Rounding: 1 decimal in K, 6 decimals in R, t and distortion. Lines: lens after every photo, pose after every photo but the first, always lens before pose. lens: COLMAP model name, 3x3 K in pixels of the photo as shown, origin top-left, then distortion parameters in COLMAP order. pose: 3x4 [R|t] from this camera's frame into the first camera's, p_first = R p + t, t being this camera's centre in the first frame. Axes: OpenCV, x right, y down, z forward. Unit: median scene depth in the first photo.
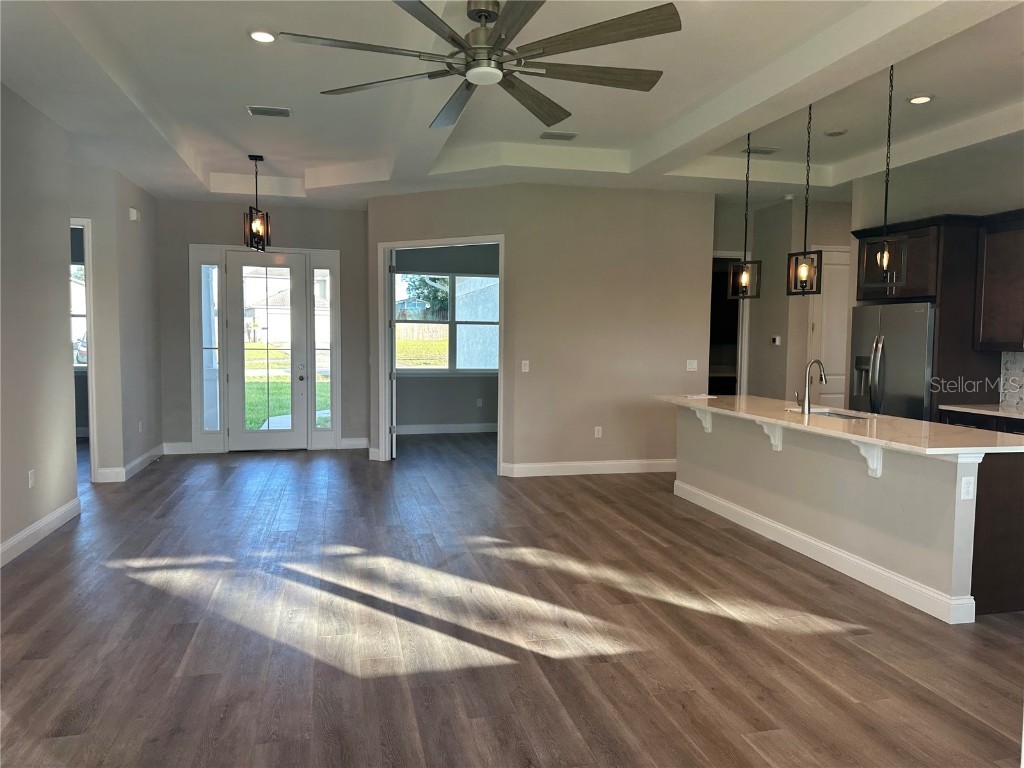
lens RADIAL K [[720.9, 0, 512.2], [0, 720.9, 381.7], [0, 0, 1]] dist [0.018373, -0.034131]
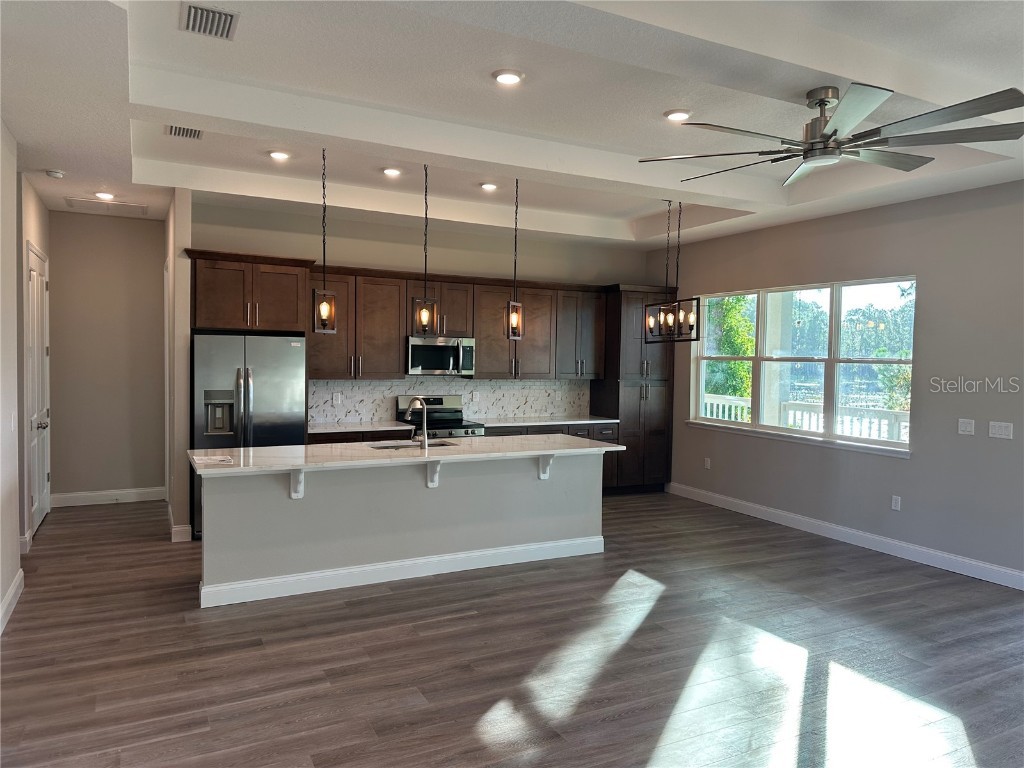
lens RADIAL K [[720.9, 0, 513.9], [0, 720.9, 381.8], [0, 0, 1]] dist [0.018373, -0.034131]
pose [[-0.239196, -0.042553, 0.970039, -0.646176], [0.053702, 0.996930, 0.056974, -0.098091], [-0.969485, 0.065721, -0.236176, 1.178063]]
